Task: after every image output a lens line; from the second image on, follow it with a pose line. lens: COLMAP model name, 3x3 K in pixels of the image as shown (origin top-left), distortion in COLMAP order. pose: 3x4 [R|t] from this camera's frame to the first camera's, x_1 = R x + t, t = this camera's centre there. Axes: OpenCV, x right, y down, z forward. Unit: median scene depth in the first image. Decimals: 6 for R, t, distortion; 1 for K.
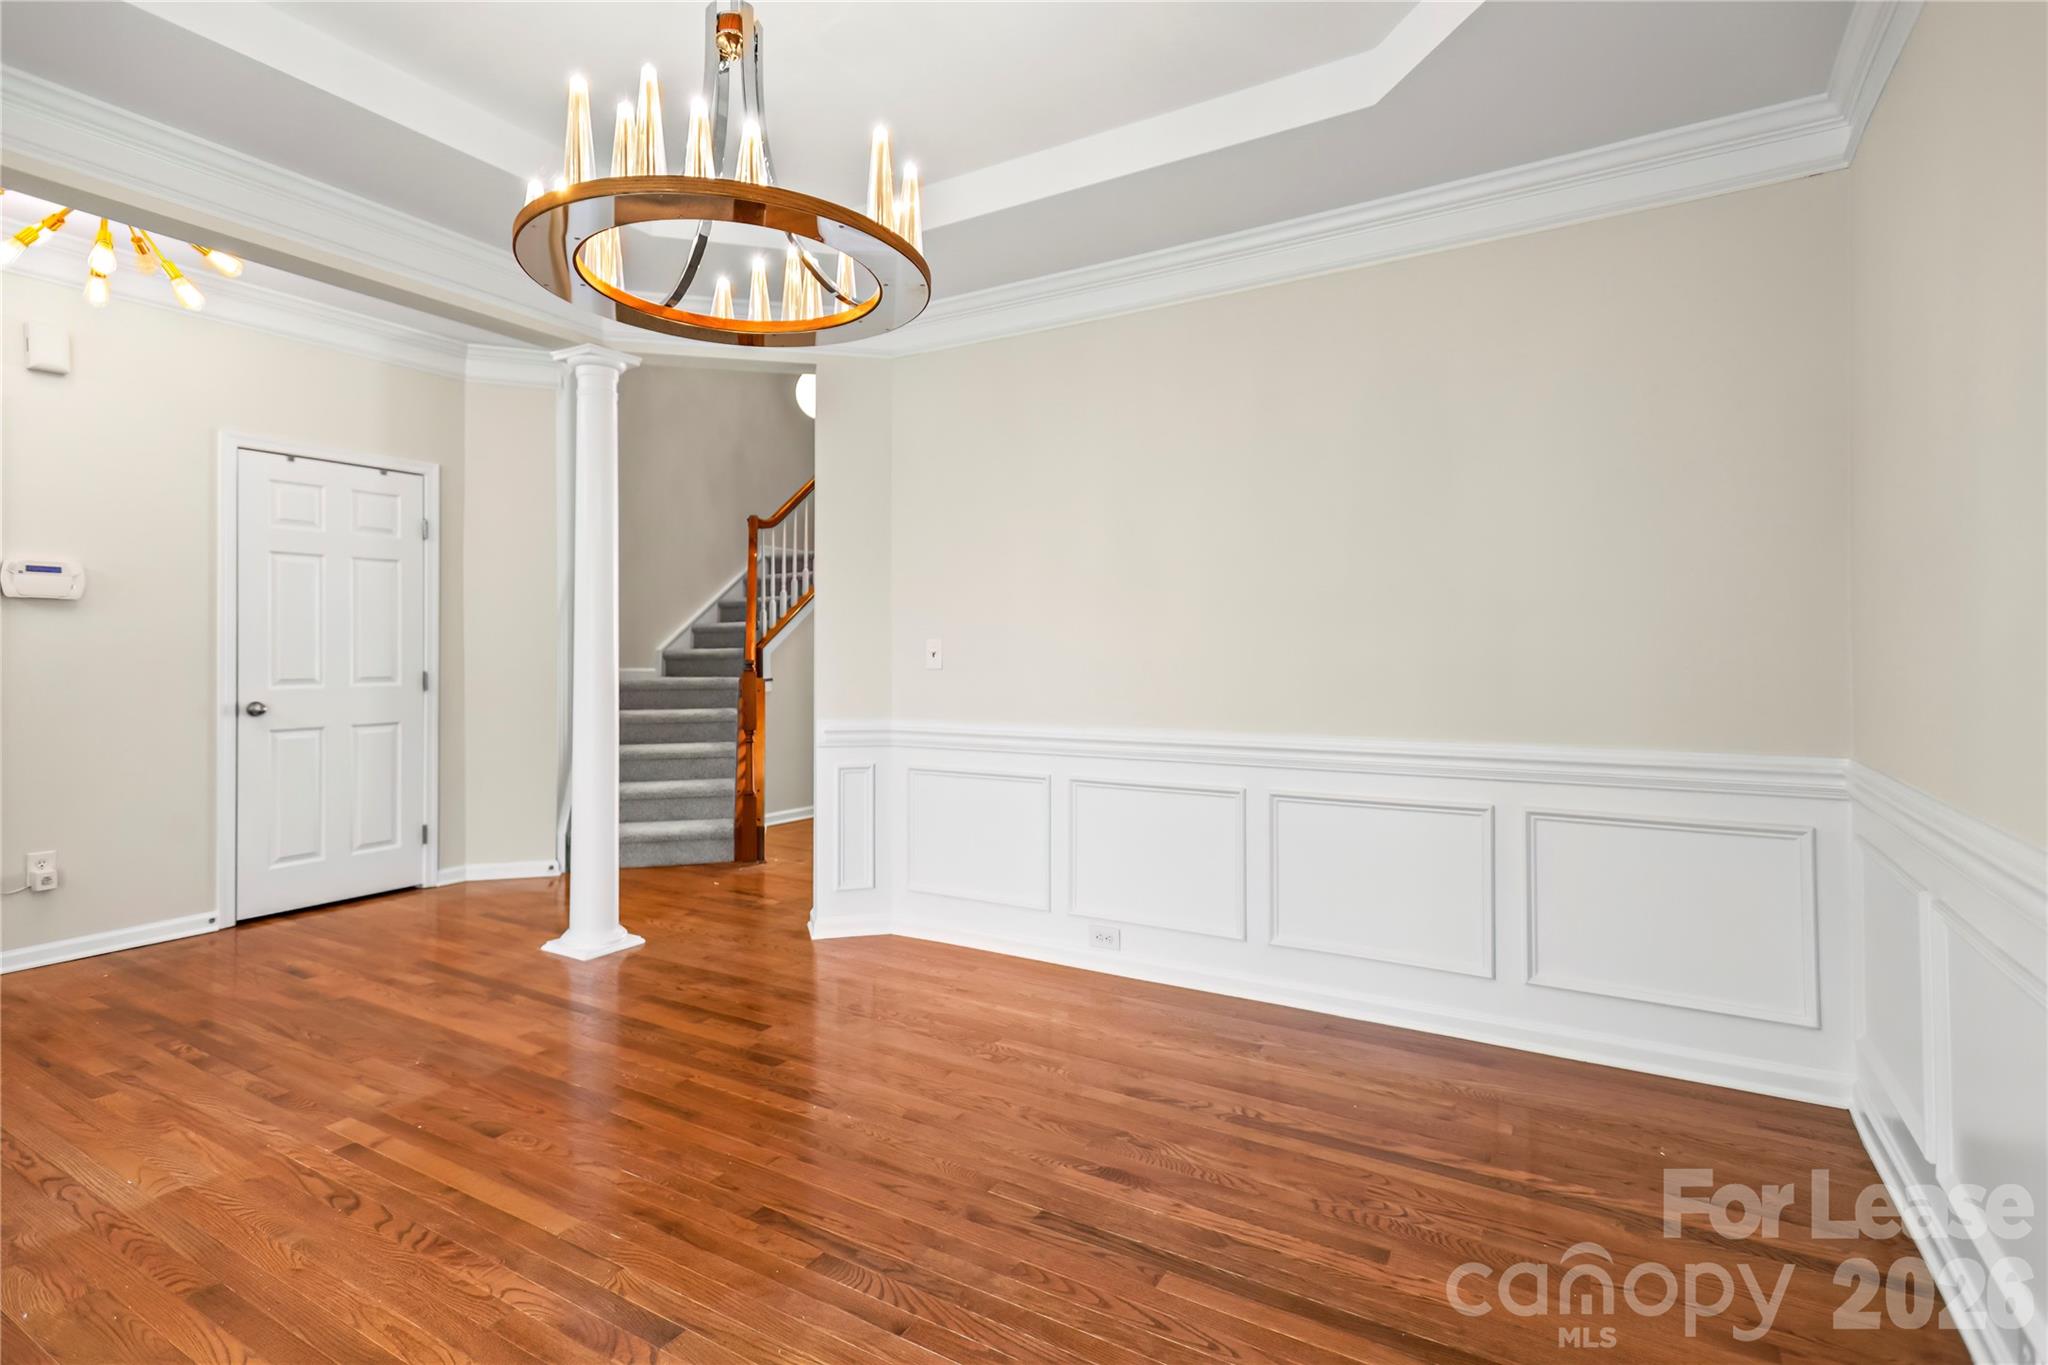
lens RADIAL K [[980.3, 0, 1030.2], [0, 980.3, 643.1], [0, 0, 1]] dist [0.013129, -0.000427]
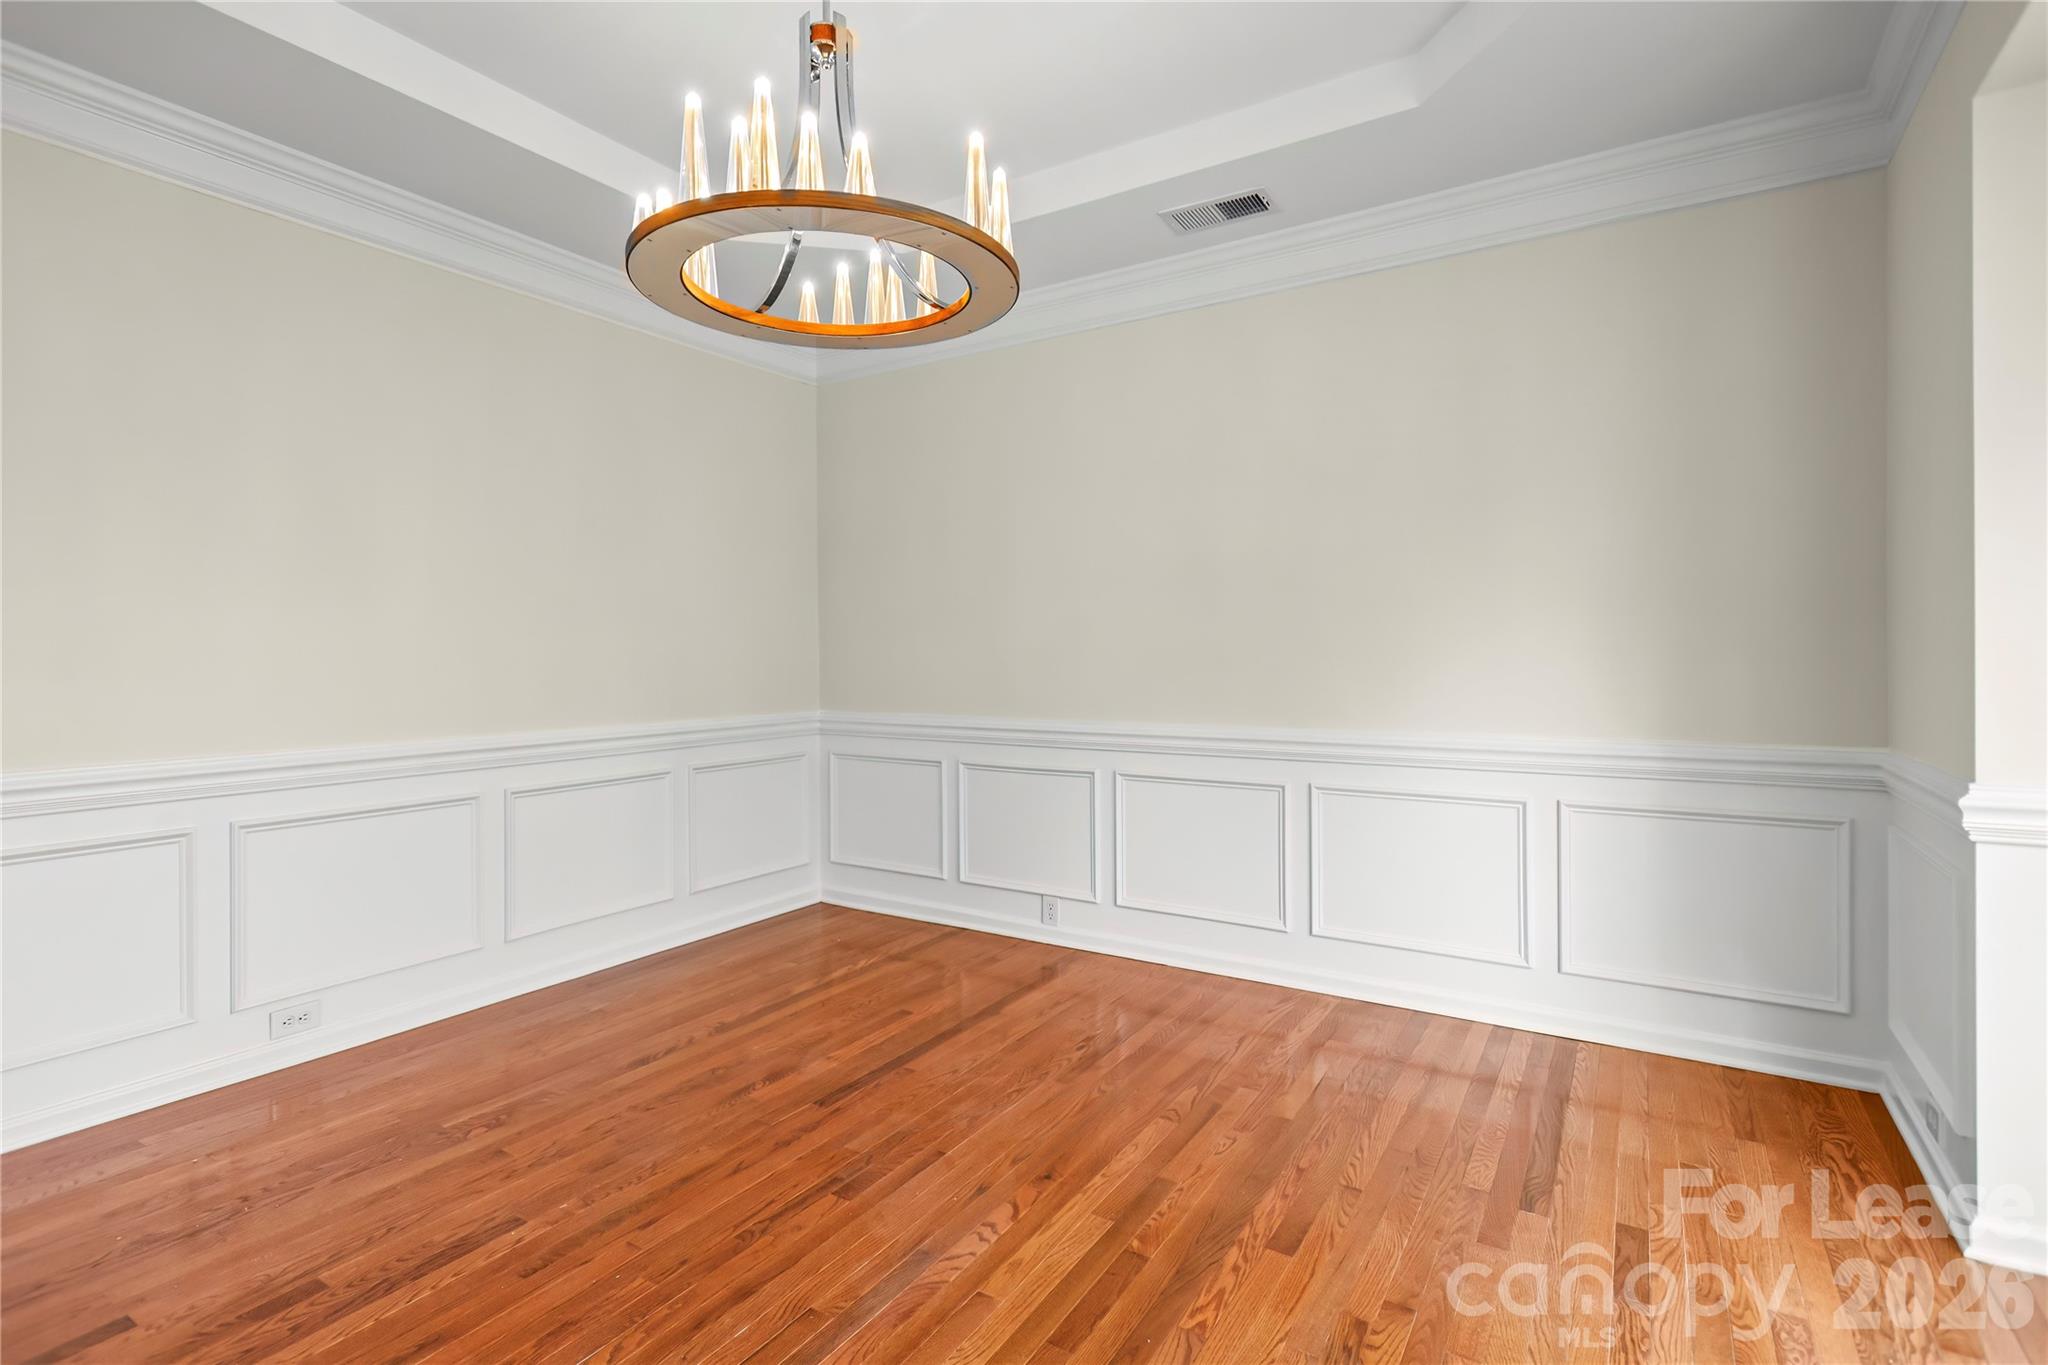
lens RADIAL K [[980.3, 0, 1030.2], [0, 980.3, 643.1], [0, 0, 1]] dist [0.013129, -0.000427]
pose [[0.022945, 0.011999, 0.999665, -1.110981], [-0.006992, 0.999905, -0.011842, 0.011178], [-0.999712, -0.006717, 0.023026, 0.639055]]
